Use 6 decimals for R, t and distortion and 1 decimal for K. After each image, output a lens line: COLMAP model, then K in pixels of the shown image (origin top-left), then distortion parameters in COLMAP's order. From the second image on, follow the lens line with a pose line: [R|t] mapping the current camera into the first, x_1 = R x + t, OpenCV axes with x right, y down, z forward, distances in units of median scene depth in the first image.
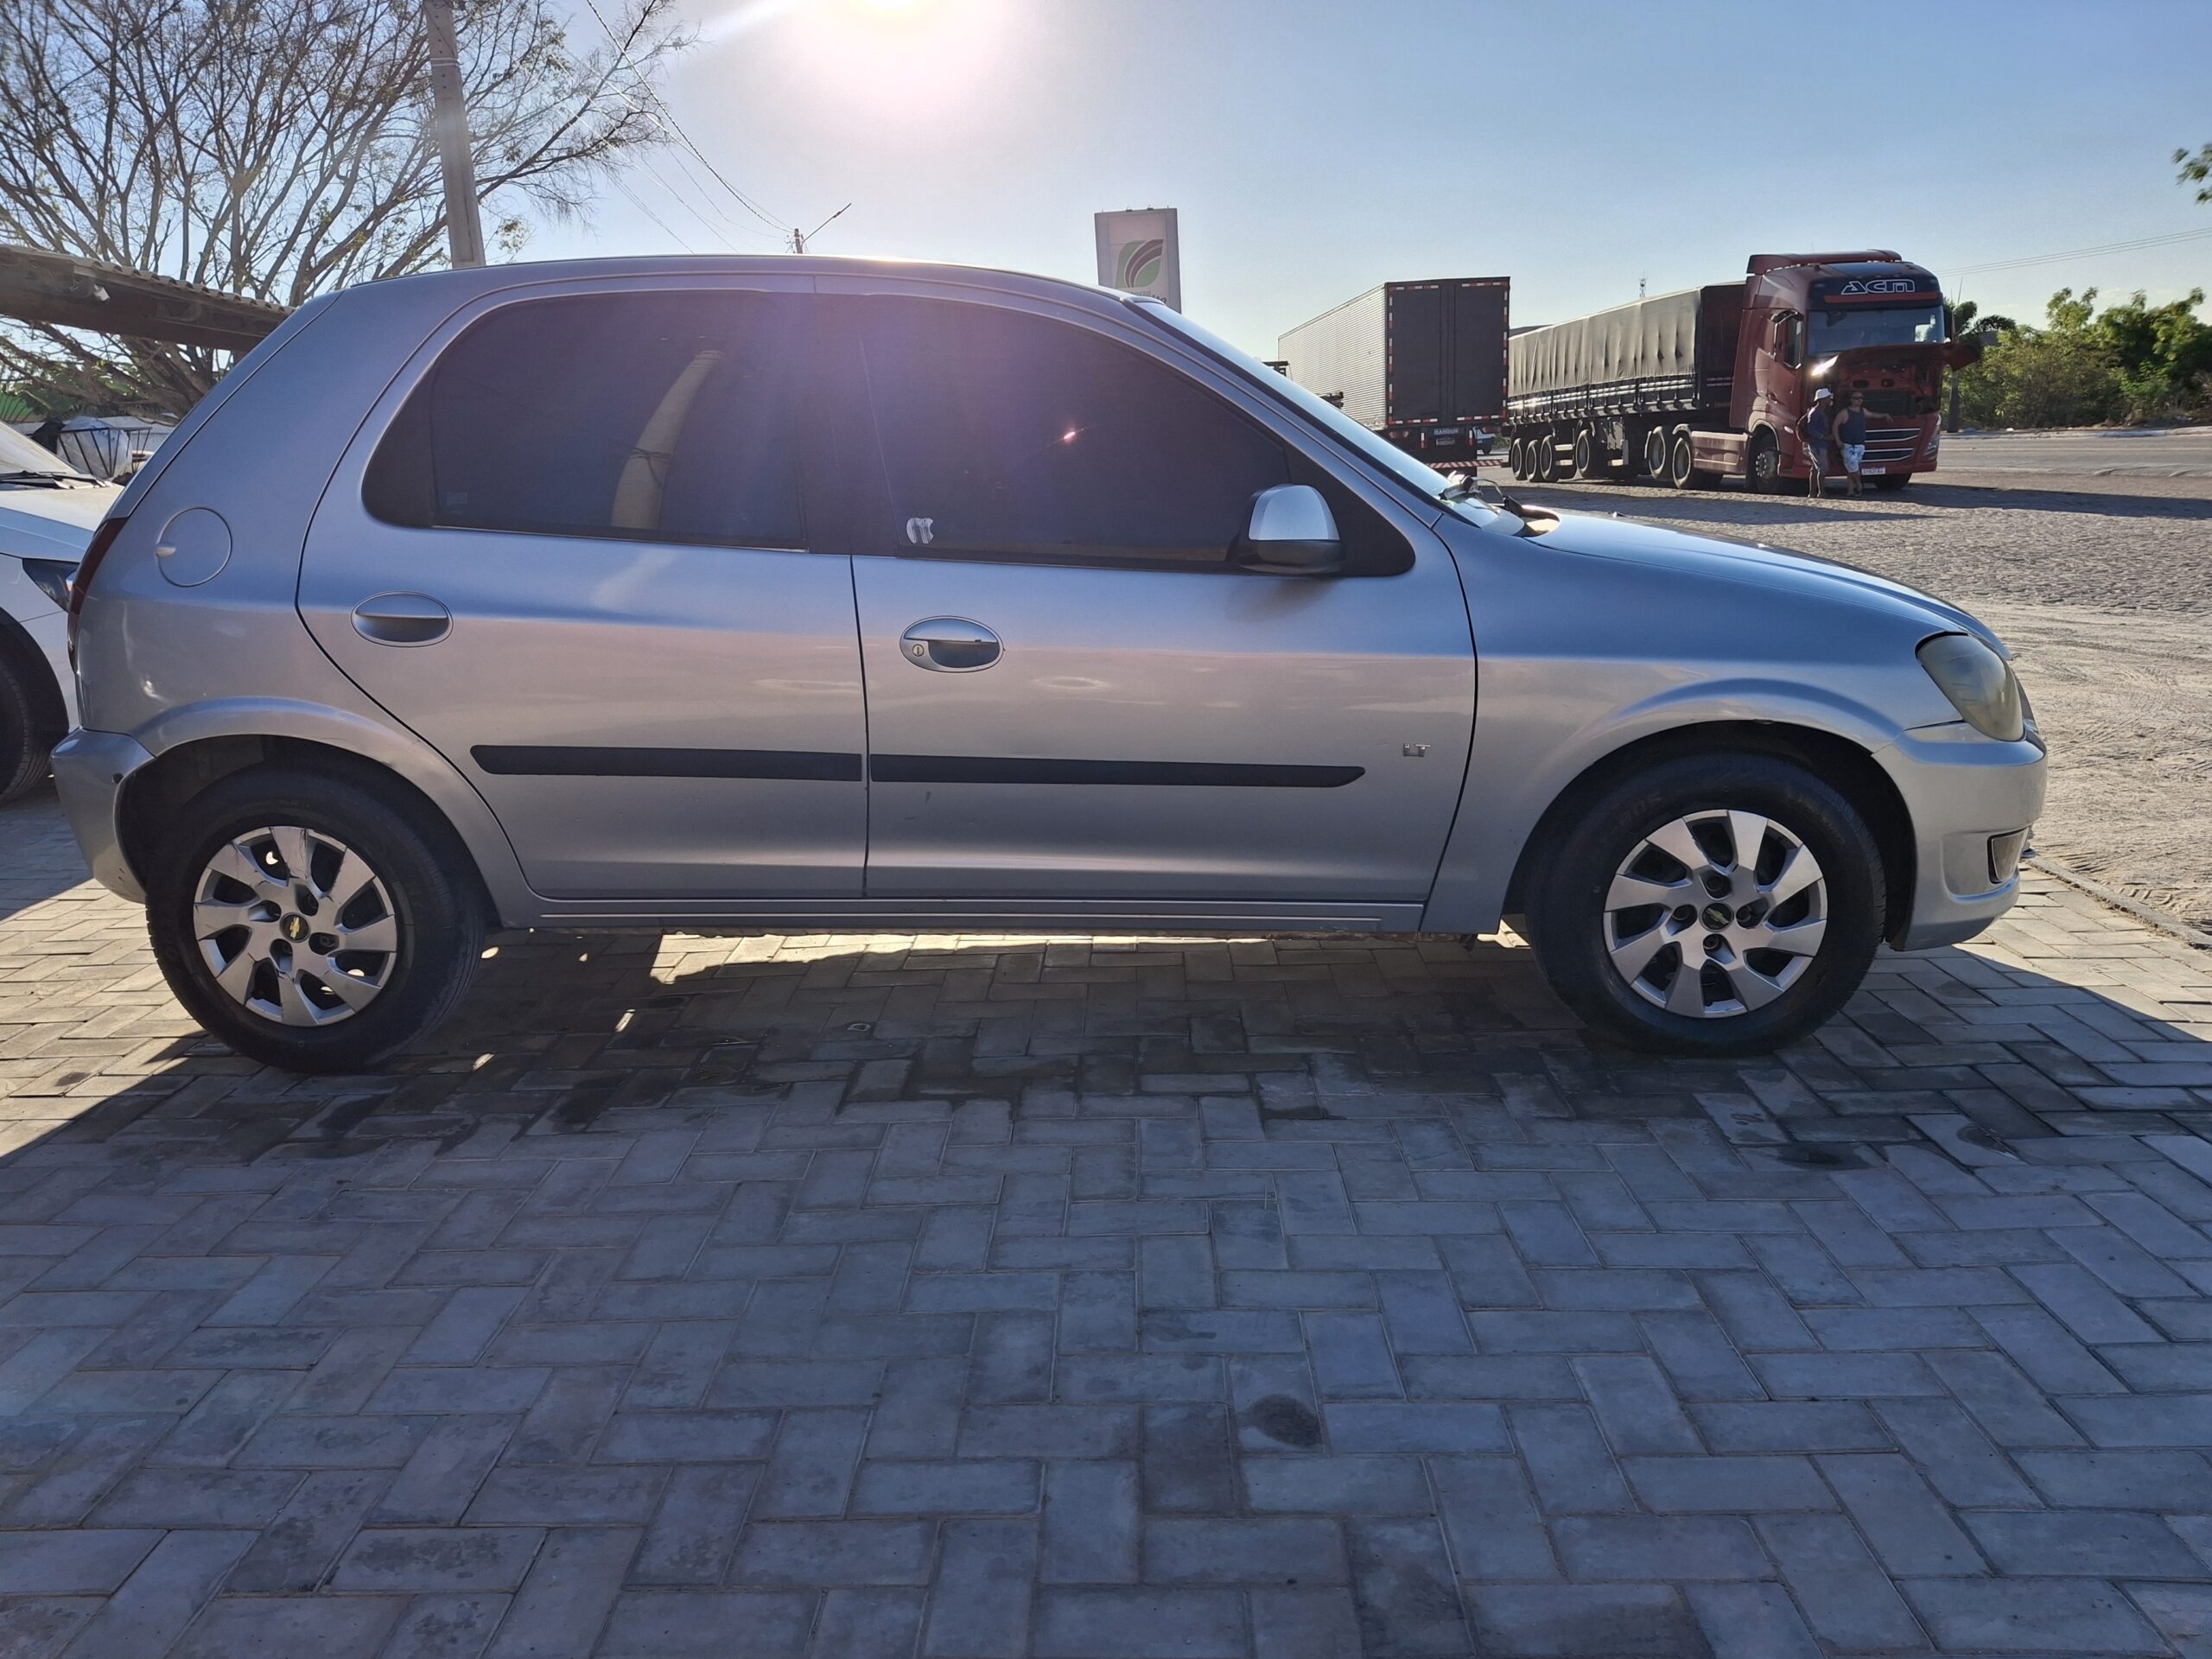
lens RADIAL K [[1640.6, 0, 1108.6], [0, 1640.6, 844.8], [0, 0, 1]] dist [0.048003, -0.065072]
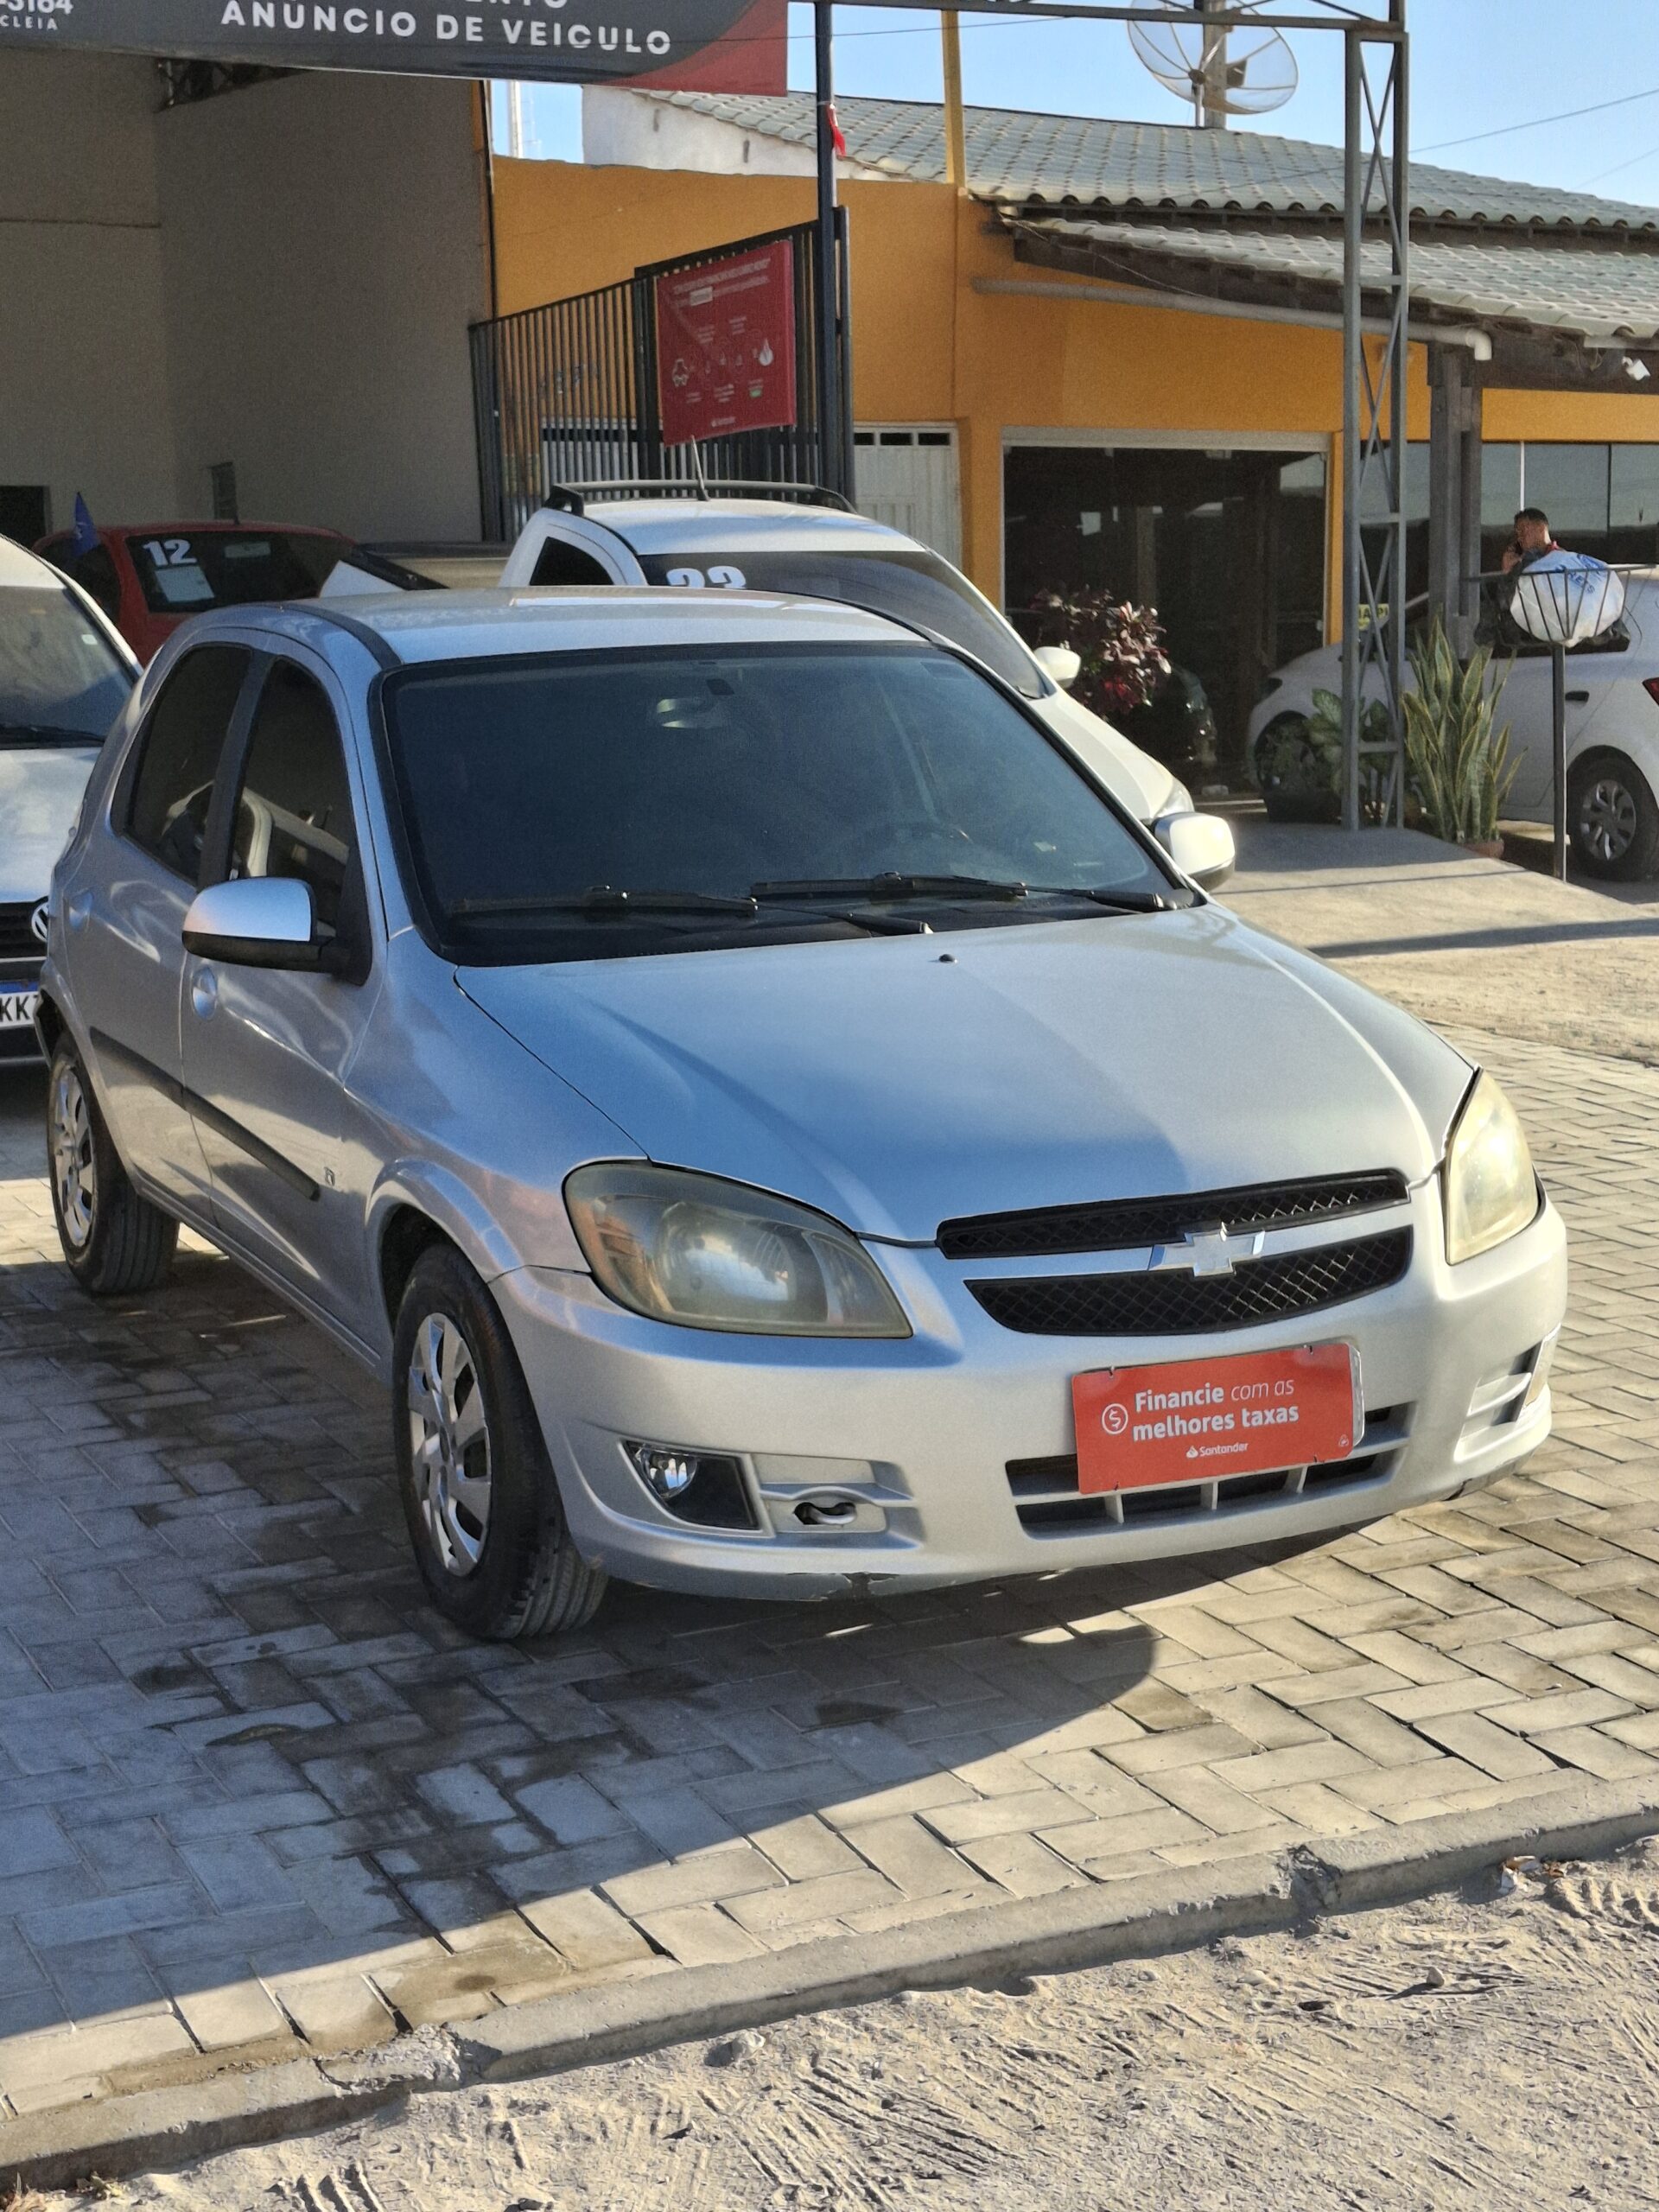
lens RADIAL K [[3229.7, 0, 829.5], [0, 3229.7, 1106.0], [0, 0, 1]] dist [0.239783, -0.782334]
pose [[0.443862, 0.157964, -0.882062, 1.870913], [-0.215018, 0.974357, 0.066293, -0.271511], [0.869916, 0.160234, 0.466446, 0.393147]]
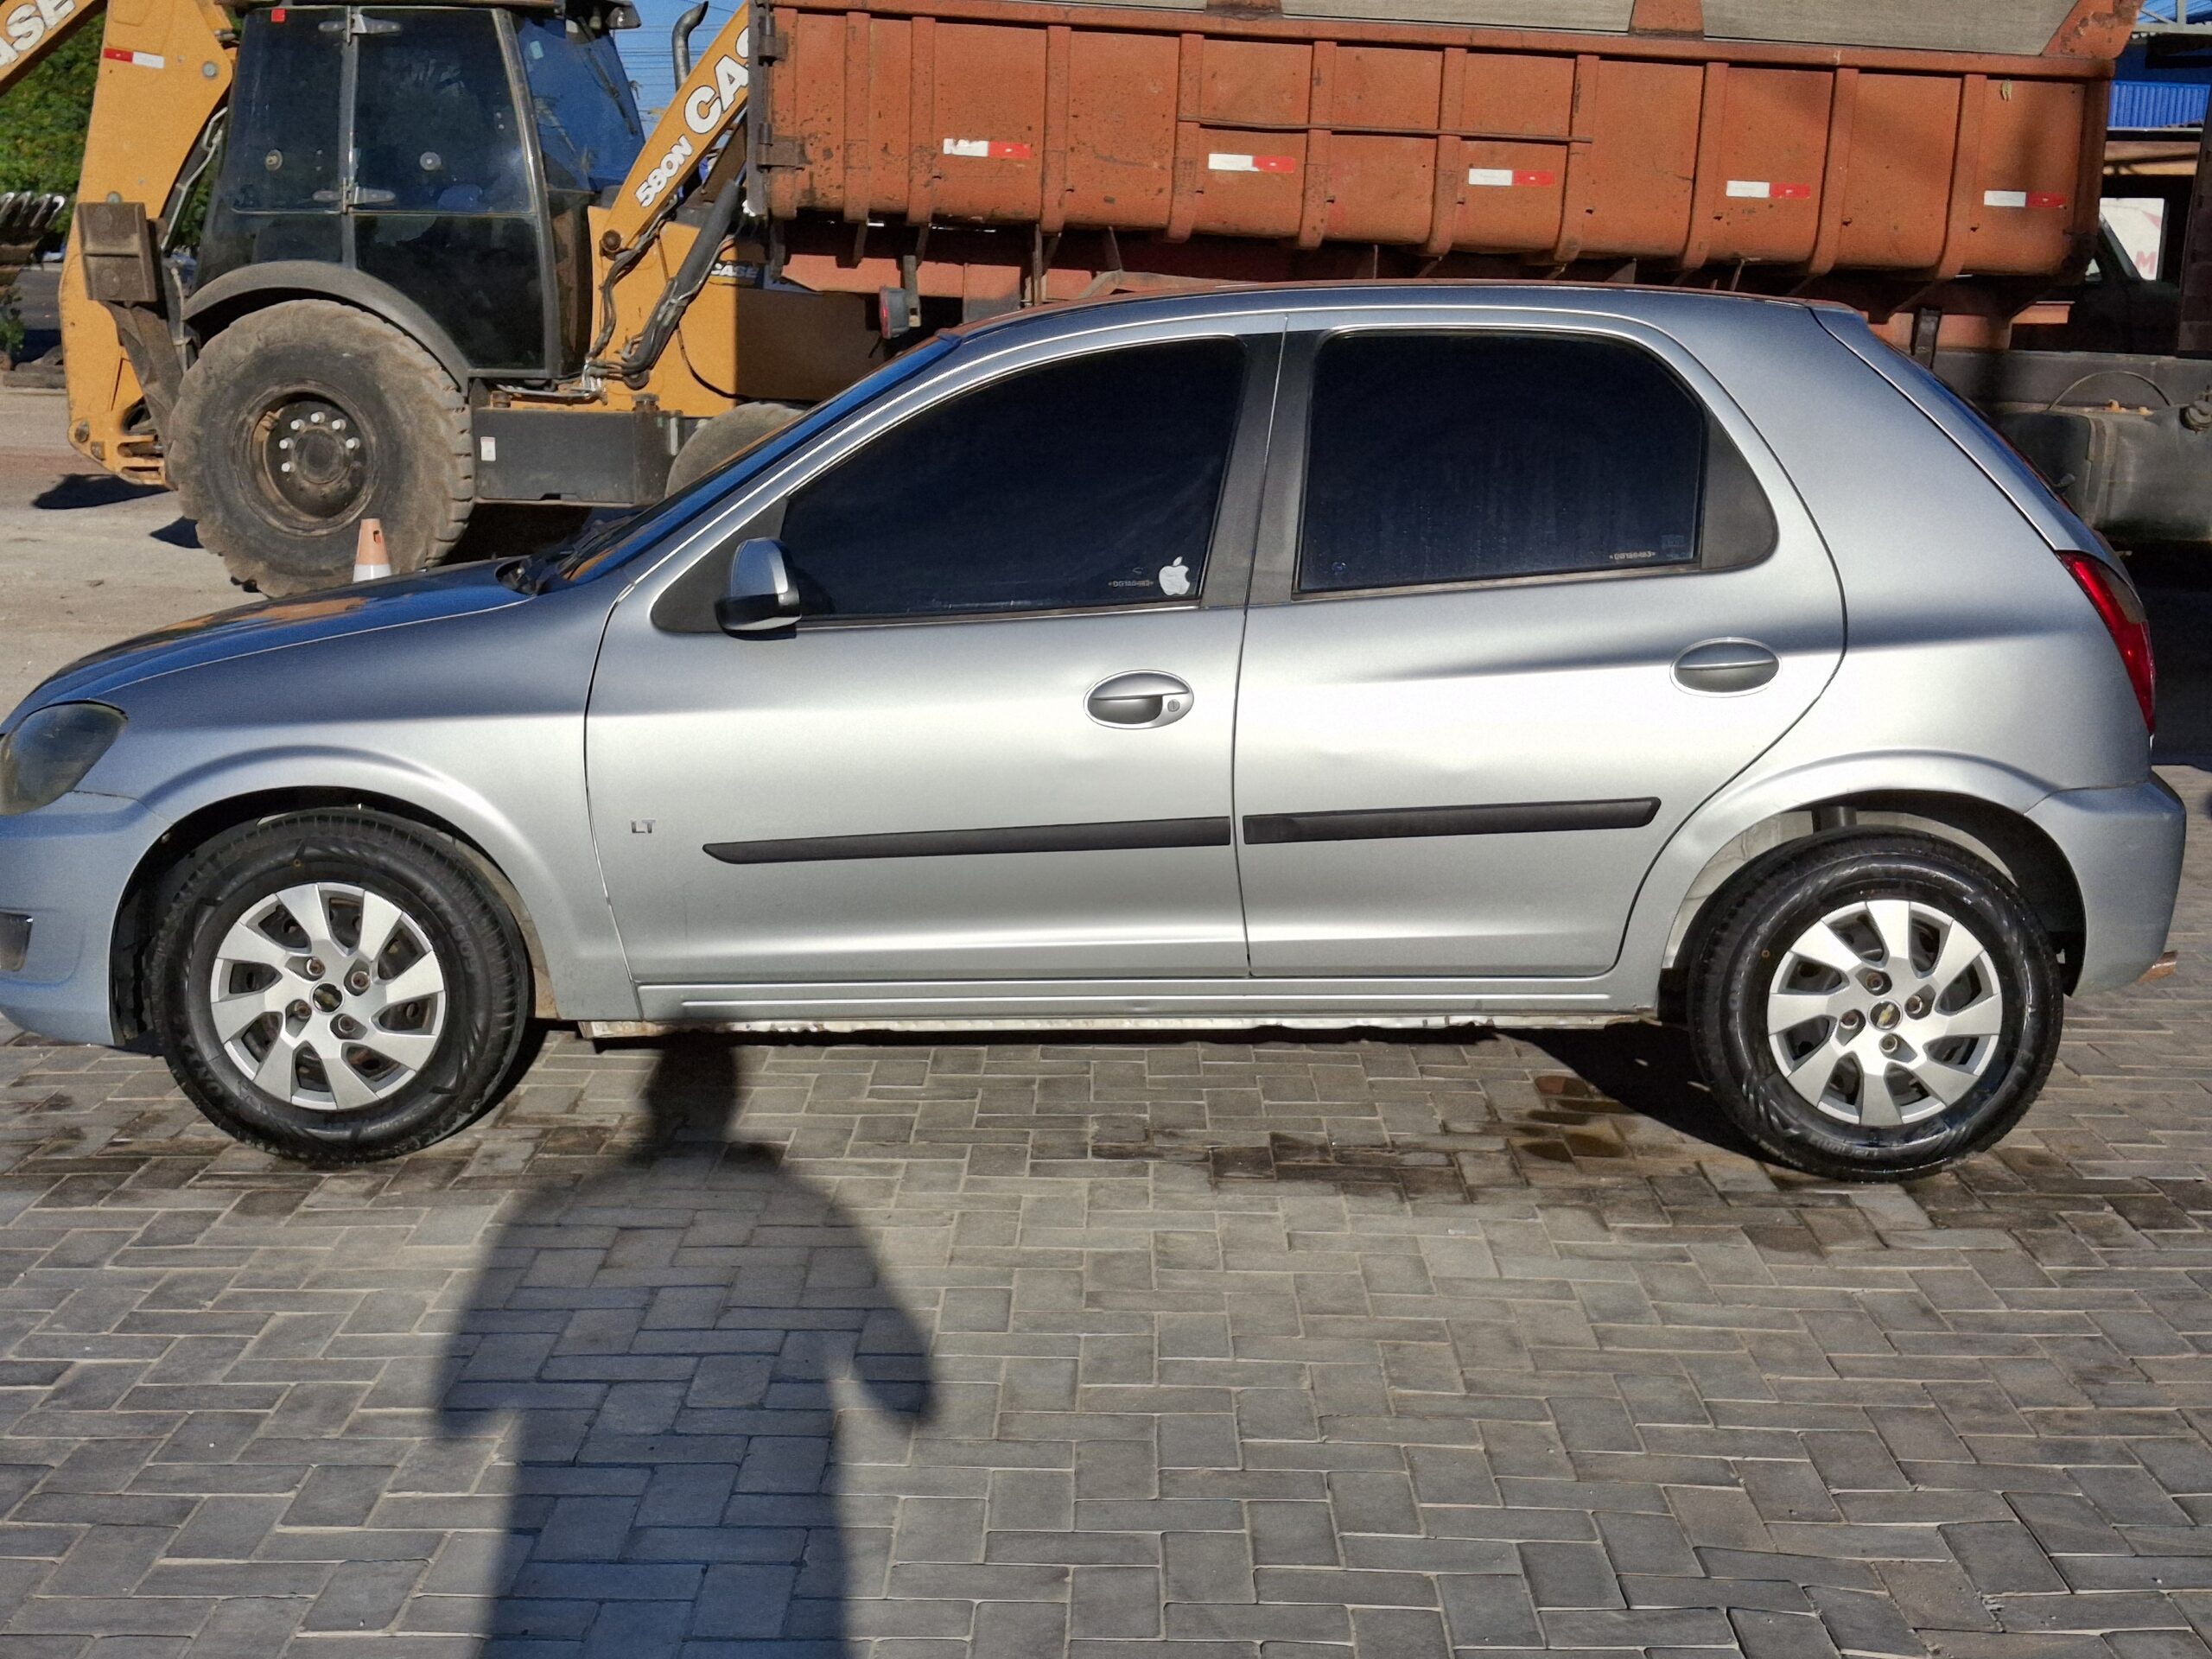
lens RADIAL K [[3229.7, 0, 1135.2], [0, 3229.7, 883.4], [0, 0, 1]] dist [0.239783, -0.782334]
pose [[-0.999843, 0.011289, -0.013673, -0.043749], [0.004623, 0.910418, 0.413663, -0.938762], [0.017118, 0.413535, -0.910327, 3.253209]]
